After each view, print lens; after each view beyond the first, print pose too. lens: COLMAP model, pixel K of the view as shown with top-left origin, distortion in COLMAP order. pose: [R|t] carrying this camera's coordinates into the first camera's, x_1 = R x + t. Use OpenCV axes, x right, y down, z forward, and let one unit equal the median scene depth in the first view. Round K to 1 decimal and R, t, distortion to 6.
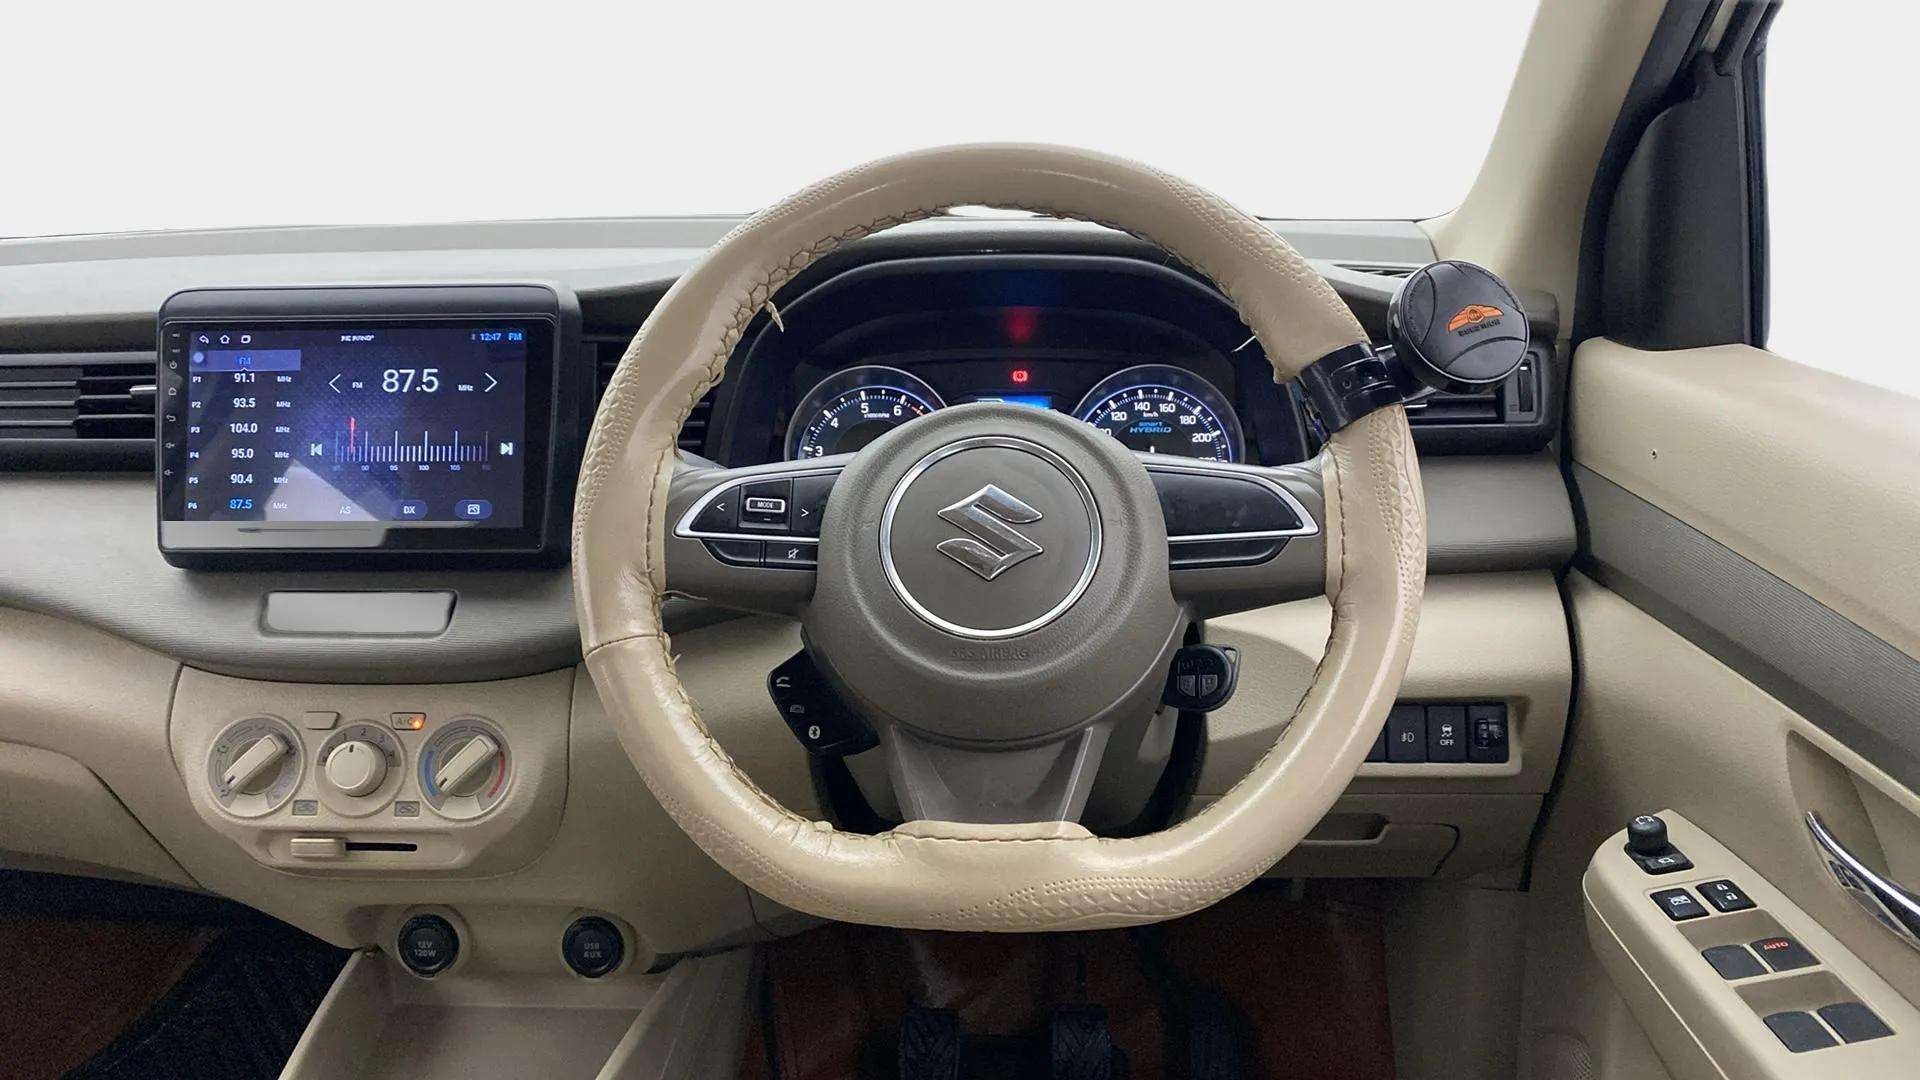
lens RADIAL K [[1589.8, 0, 963.3], [0, 1589.8, 499.6], [0, 0, 1]] dist [0.072486, -0.215788]
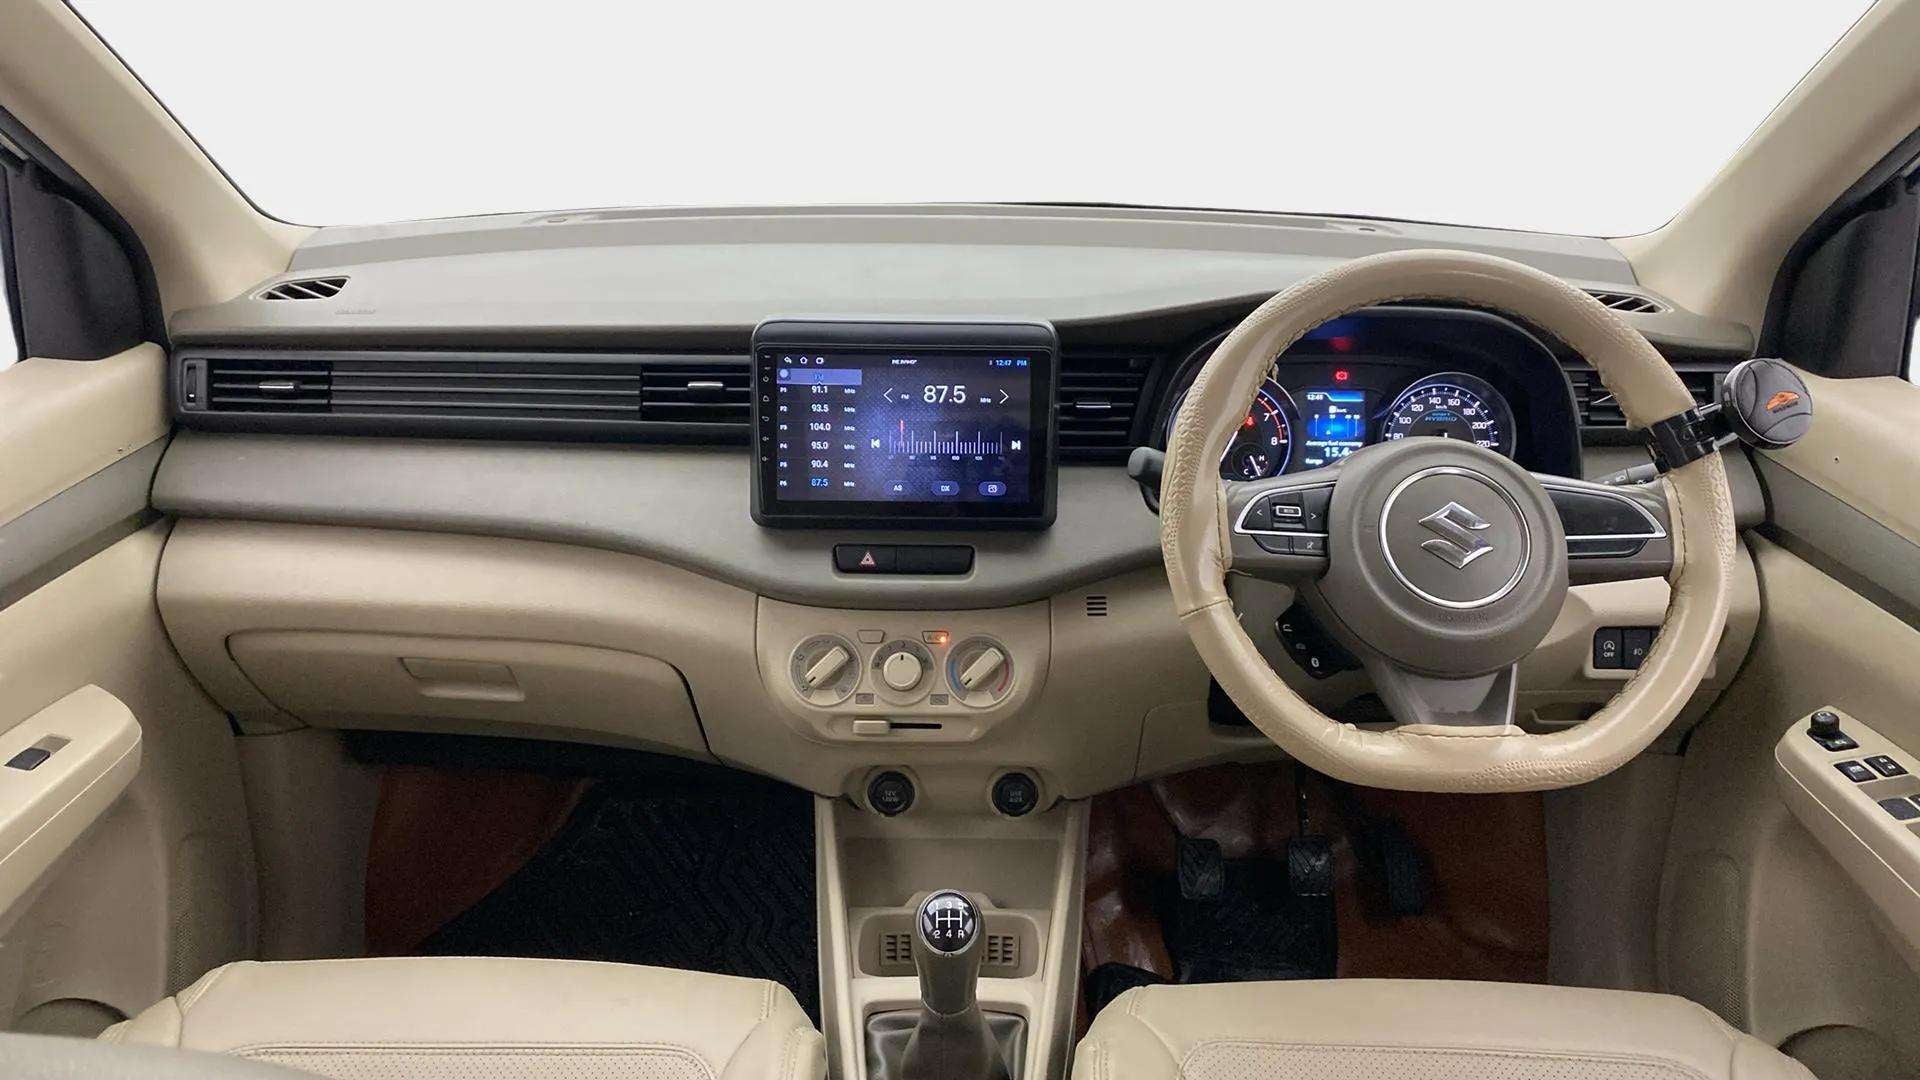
lens RADIAL K [[1588.2, 0, 960.0], [0, 1588.2, 540.0], [0, 0, 1]] dist [0.080134, -0.203741]
pose [[0.999065, 0.006221, 0.042795, -0.389879], [-0.011474, 0.992263, 0.123626, -0.118645], [-0.041695, -0.124001, 0.991406, -0.366798]]
